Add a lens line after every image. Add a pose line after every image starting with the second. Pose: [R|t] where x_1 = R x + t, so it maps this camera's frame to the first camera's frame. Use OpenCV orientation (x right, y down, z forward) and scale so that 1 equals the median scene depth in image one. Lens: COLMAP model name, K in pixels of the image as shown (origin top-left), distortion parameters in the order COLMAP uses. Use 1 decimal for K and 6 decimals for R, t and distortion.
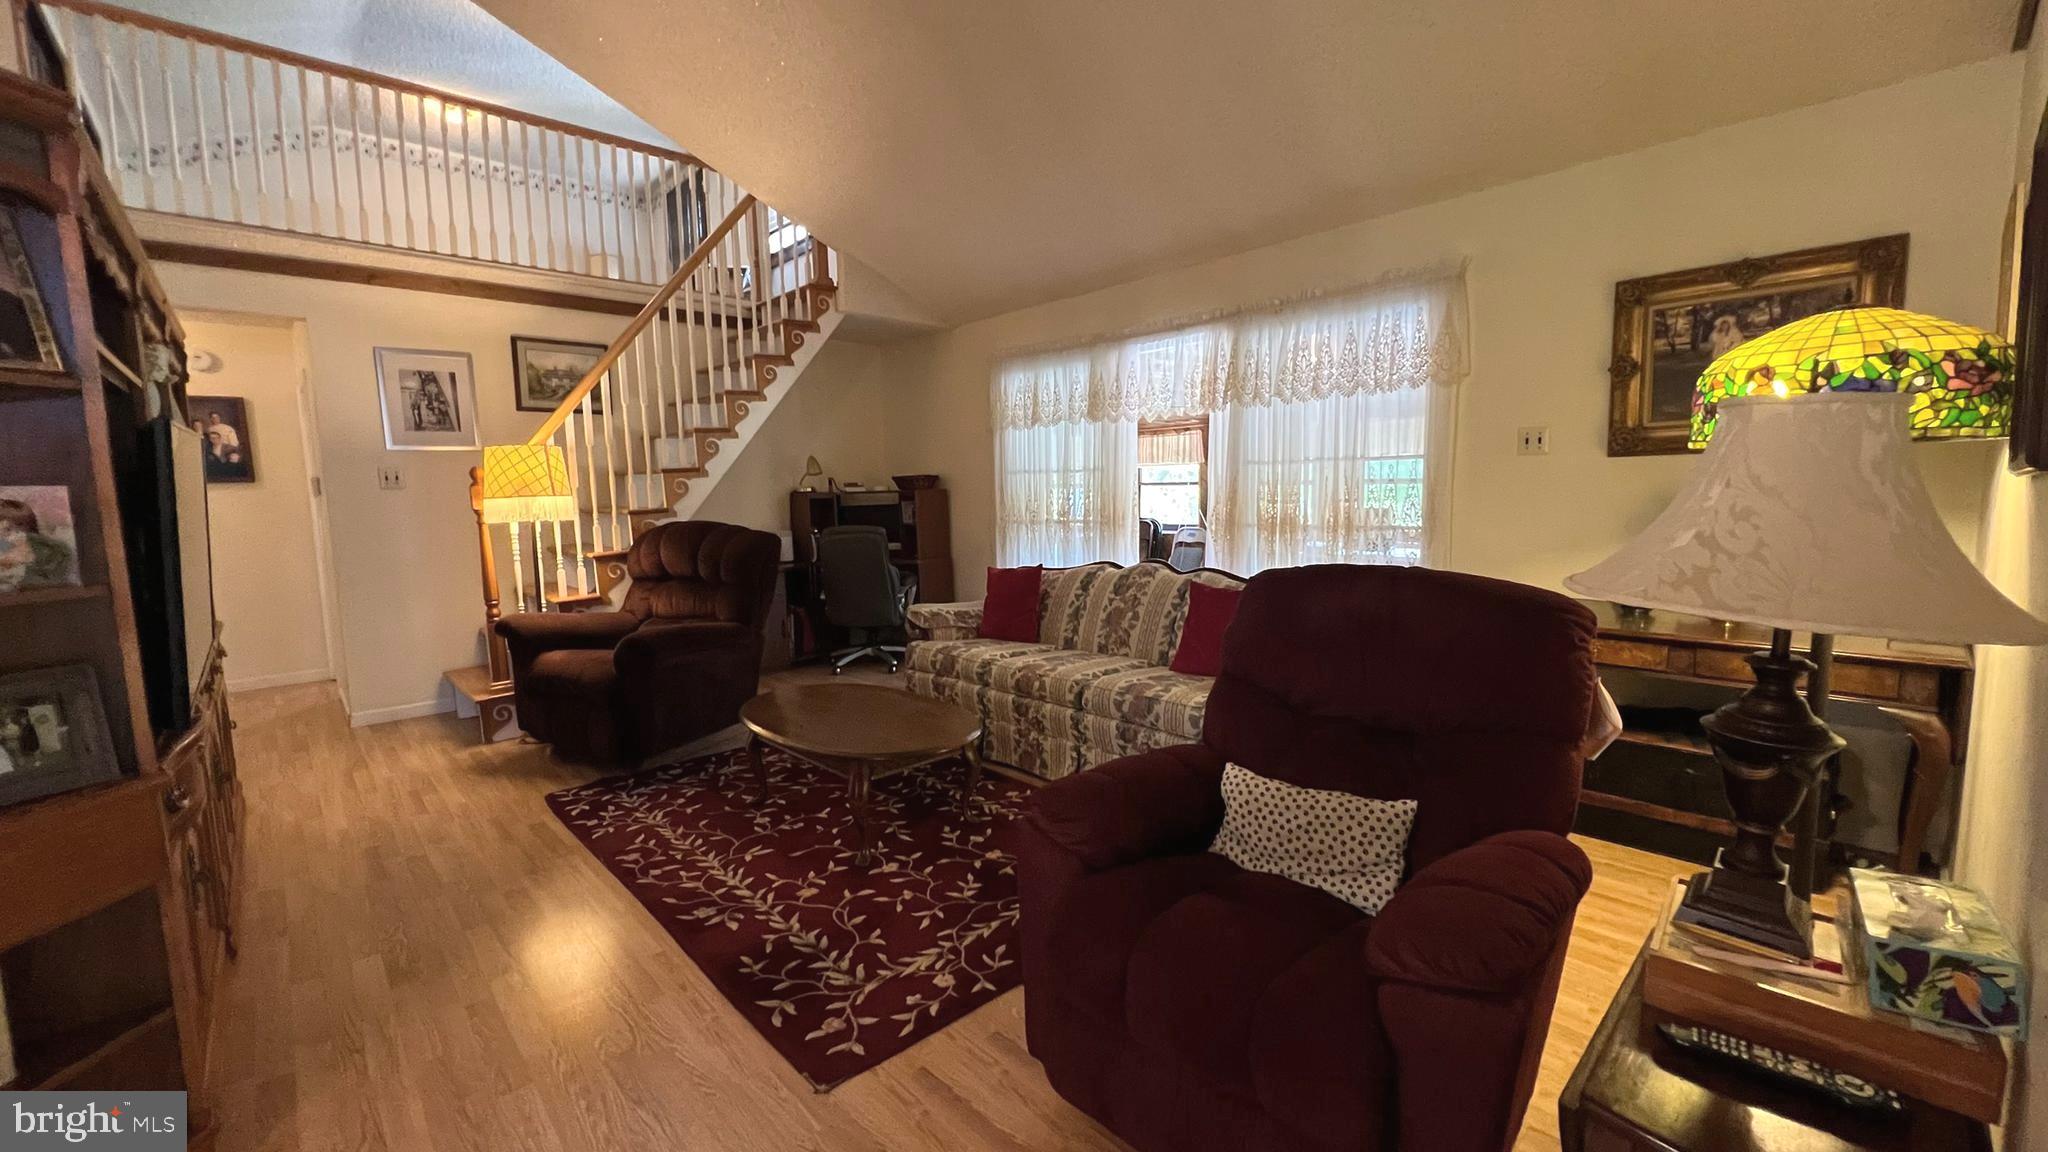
lens RADIAL K [[822.8, 0, 1024.0], [0, 822.8, 576.0], [0, 0, 1]] dist [-0.000065, 0.000301]
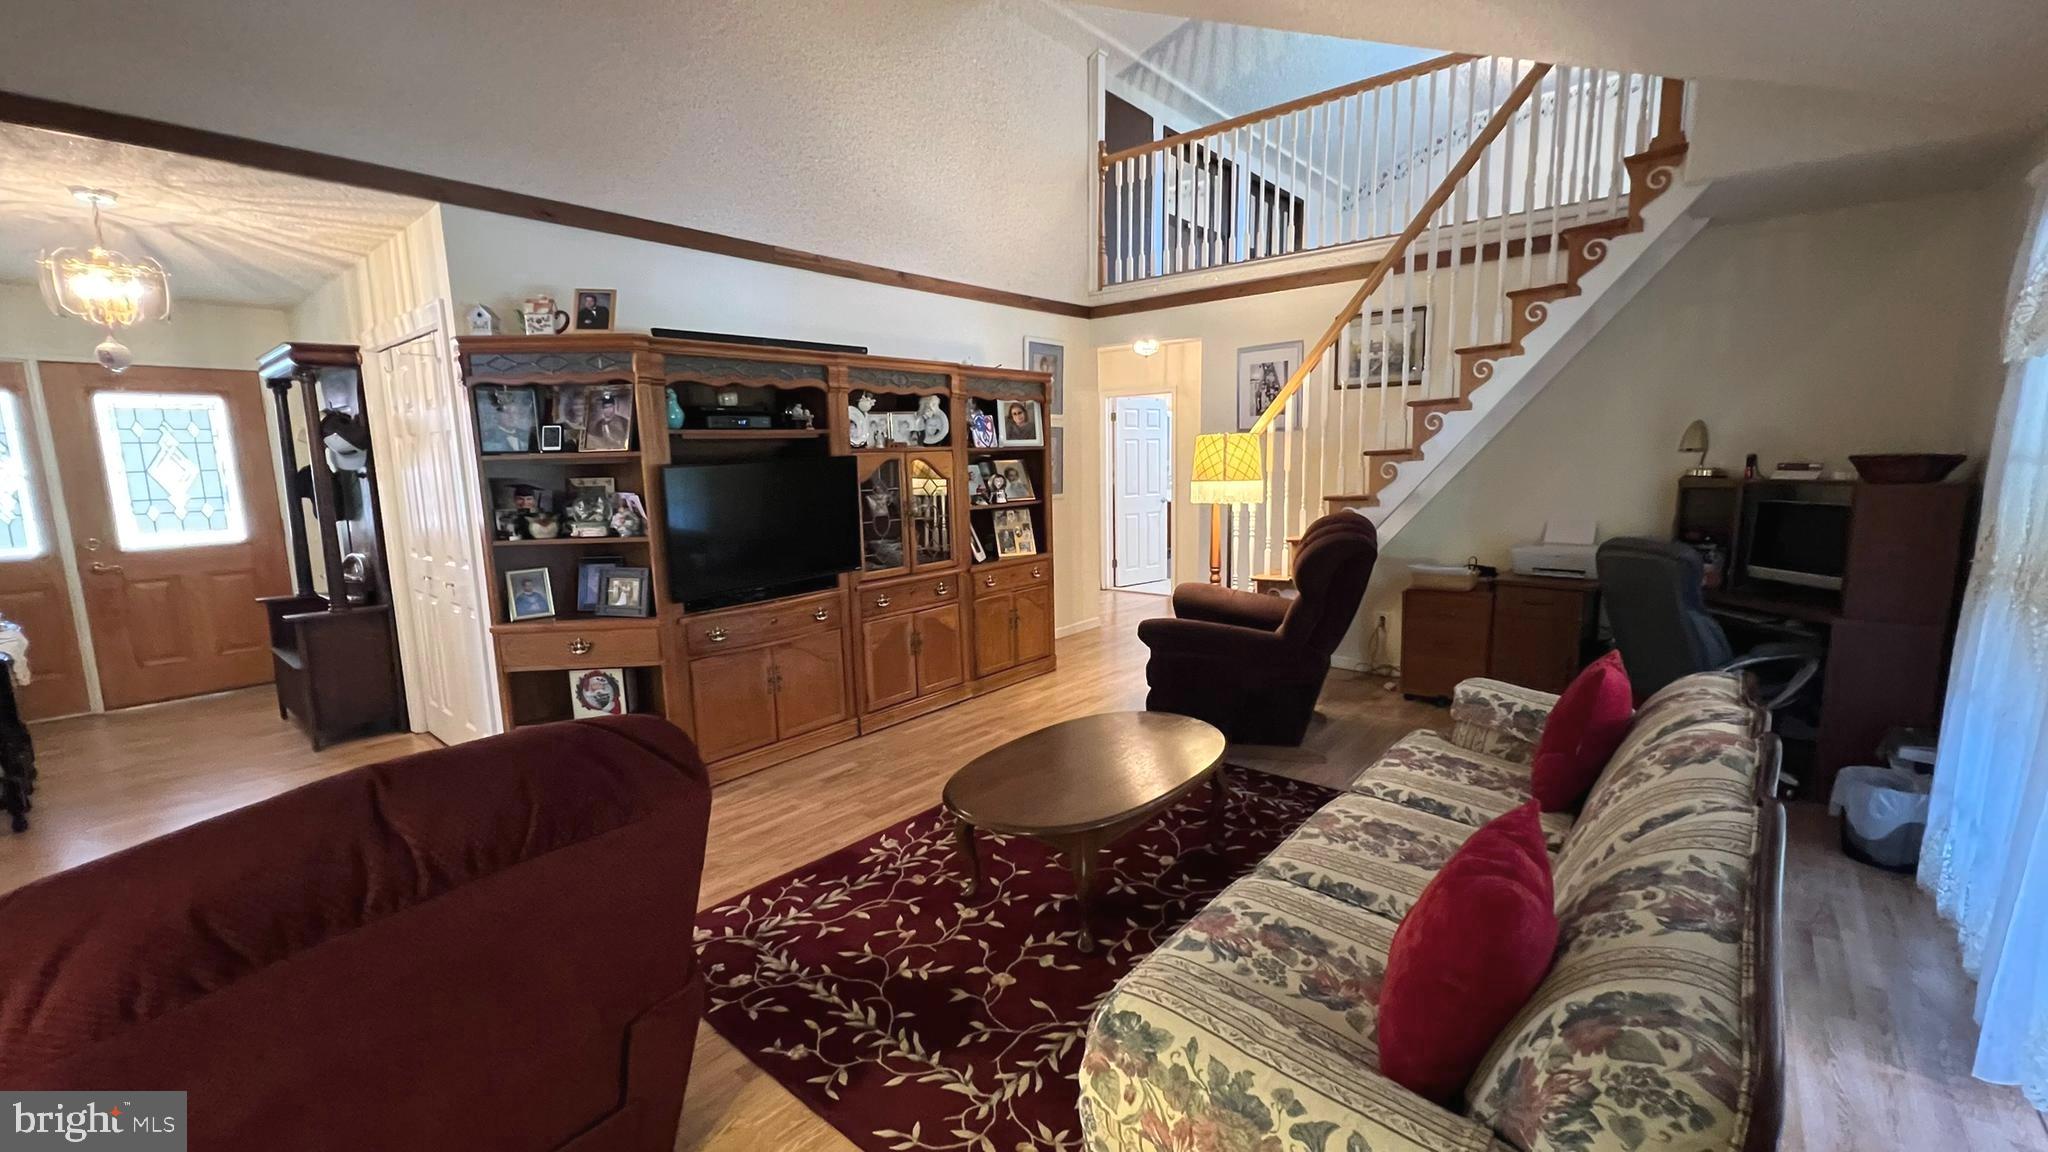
lens RADIAL K [[818.7, 0, 1027.1], [0, 818.7, 576.7], [0, 0, 1]] dist [-0.003144, -0.000254]
pose [[0.116800, 0.167623, -0.978908, 0.610618], [-0.087319, 0.983570, 0.158003, -0.157507], [0.989309, 0.067023, 0.129517, 0.800218]]
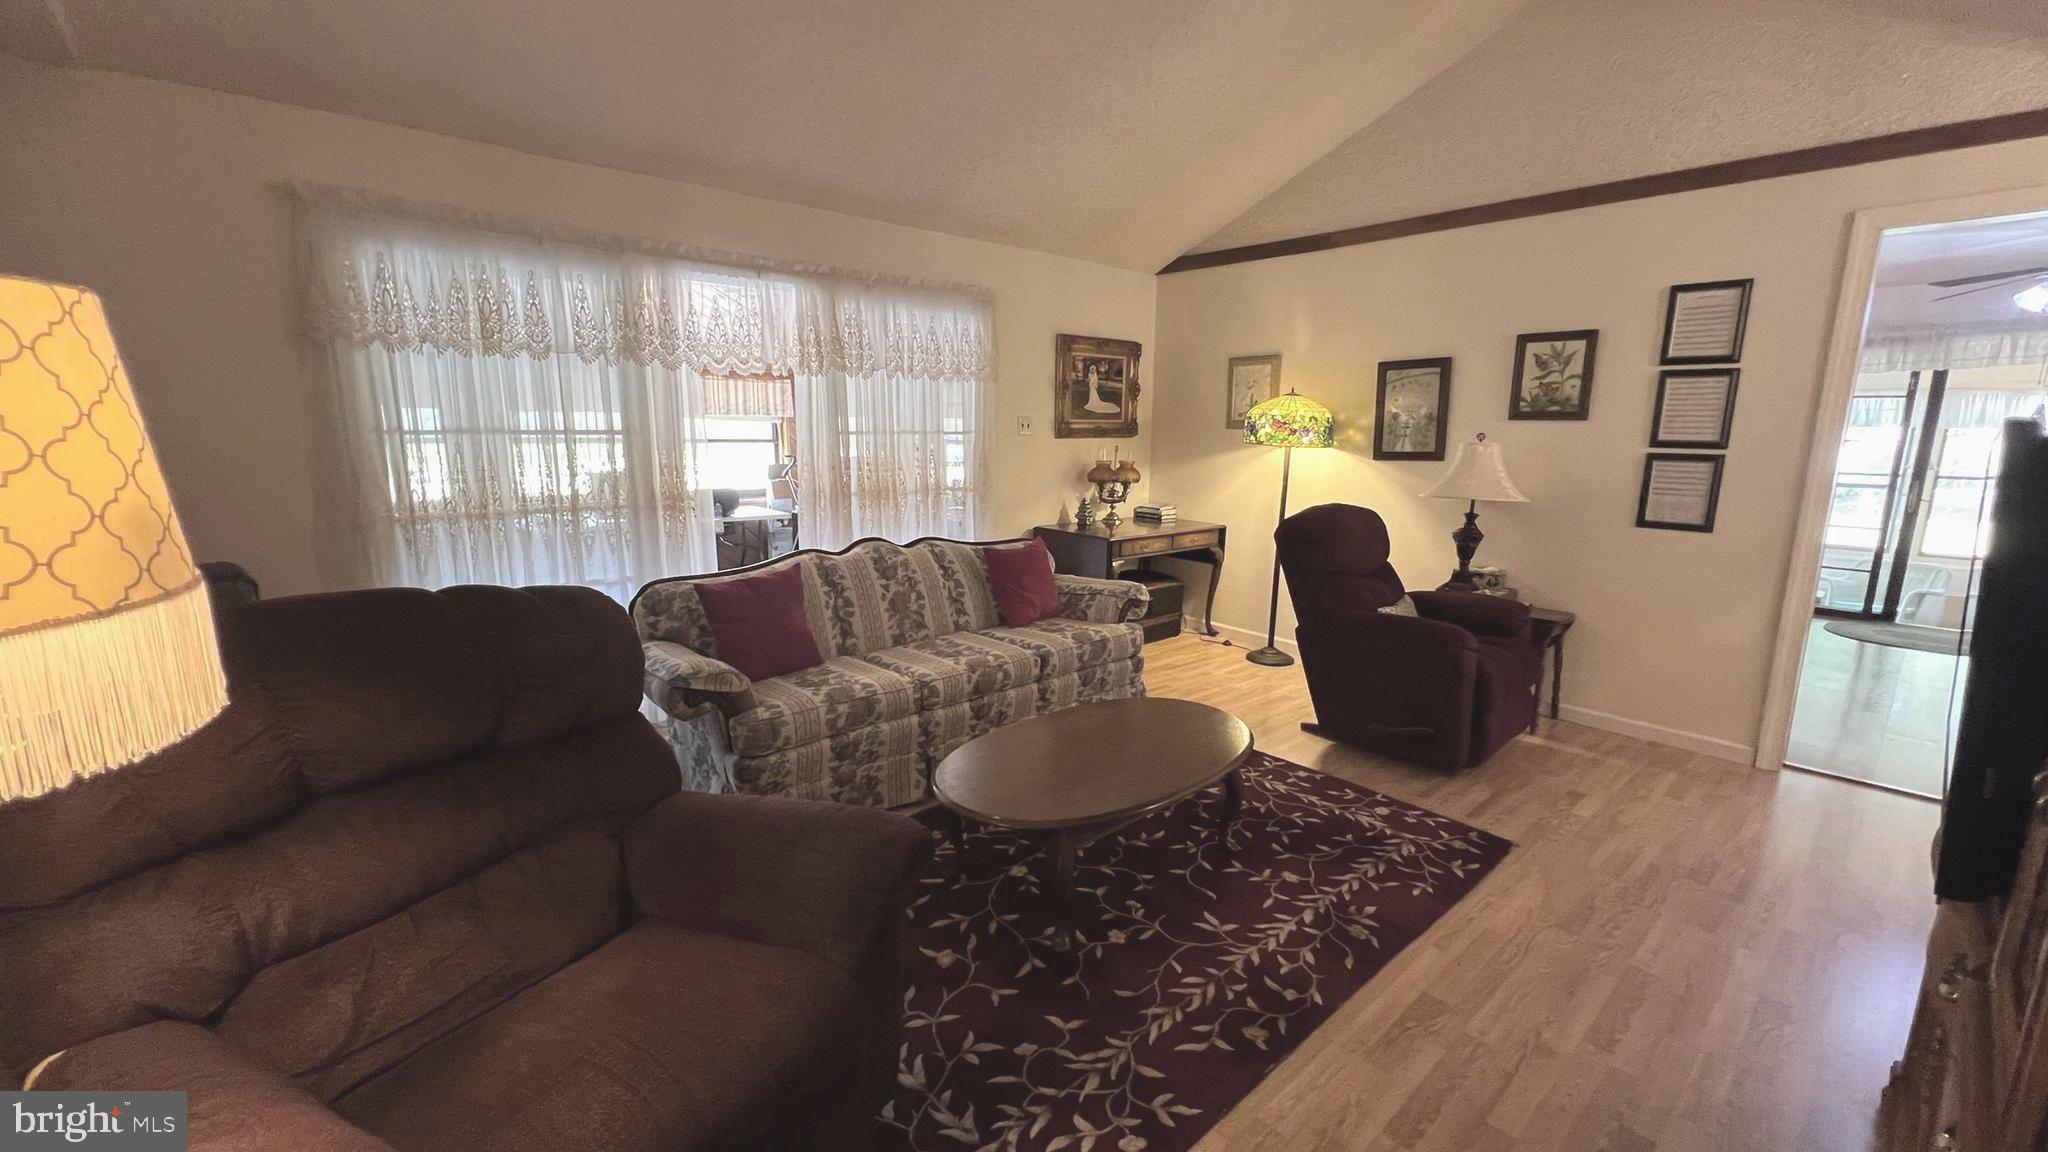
lens RADIAL K [[818.7, 0, 1027.1], [0, 818.7, 576.7], [0, 0, 1]] dist [-0.003144, -0.000254]
pose [[0.018142, -0.163912, 0.986308, -0.990200], [0.092314, 0.982531, 0.161586, -0.143177], [-0.995565, 0.088119, 0.032957, 1.032770]]
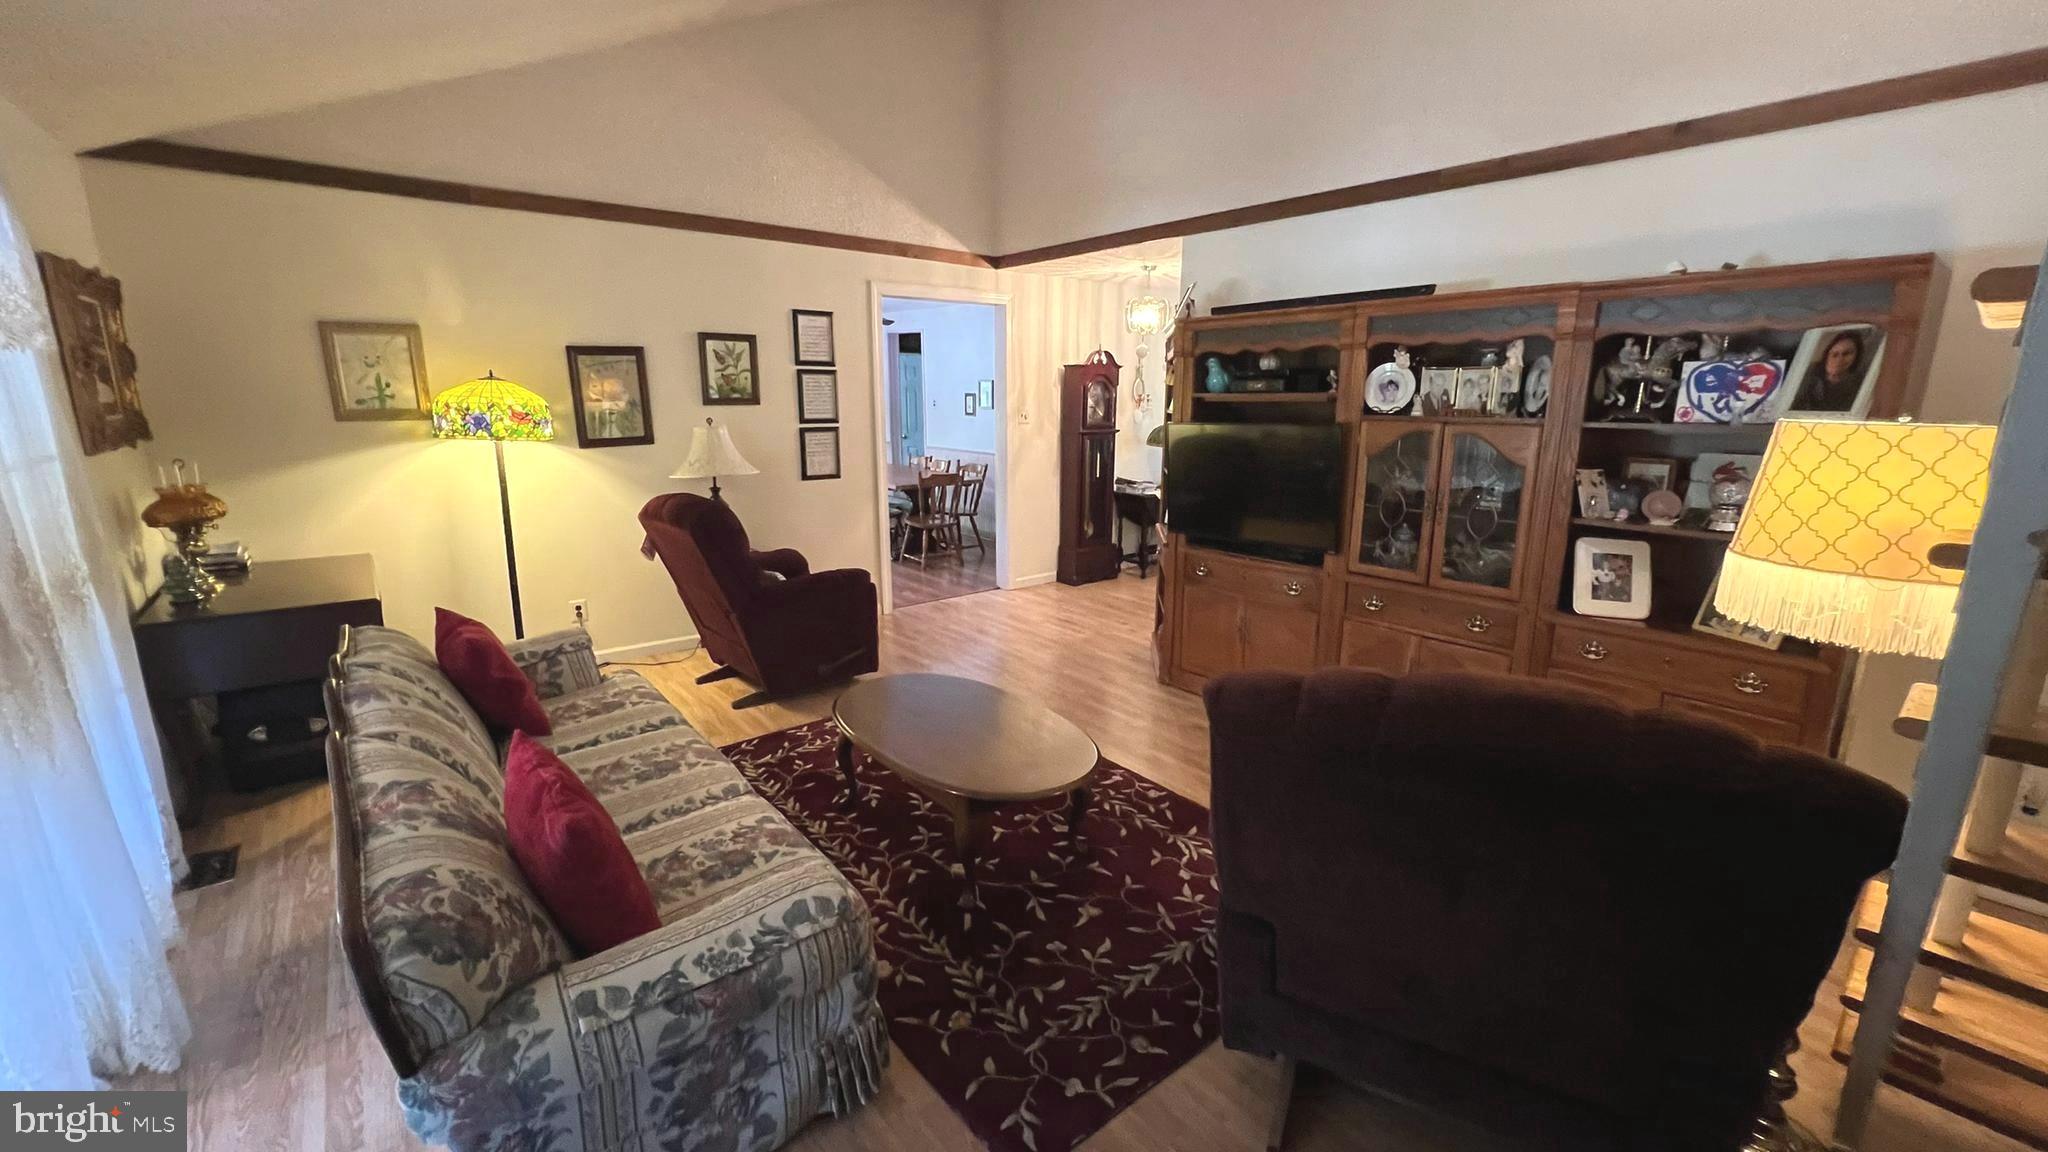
lens RADIAL K [[822.9, 0, 1028.0], [0, 822.9, 575.9], [0, 0, 1]] dist [-0.001120, -0.000721]
pose [[-0.997982, -0.000057, 0.063493, -0.342554], [0.020185, 0.947838, 0.318112, -0.283505], [-0.060199, 0.318752, -0.945925, 1.816670]]
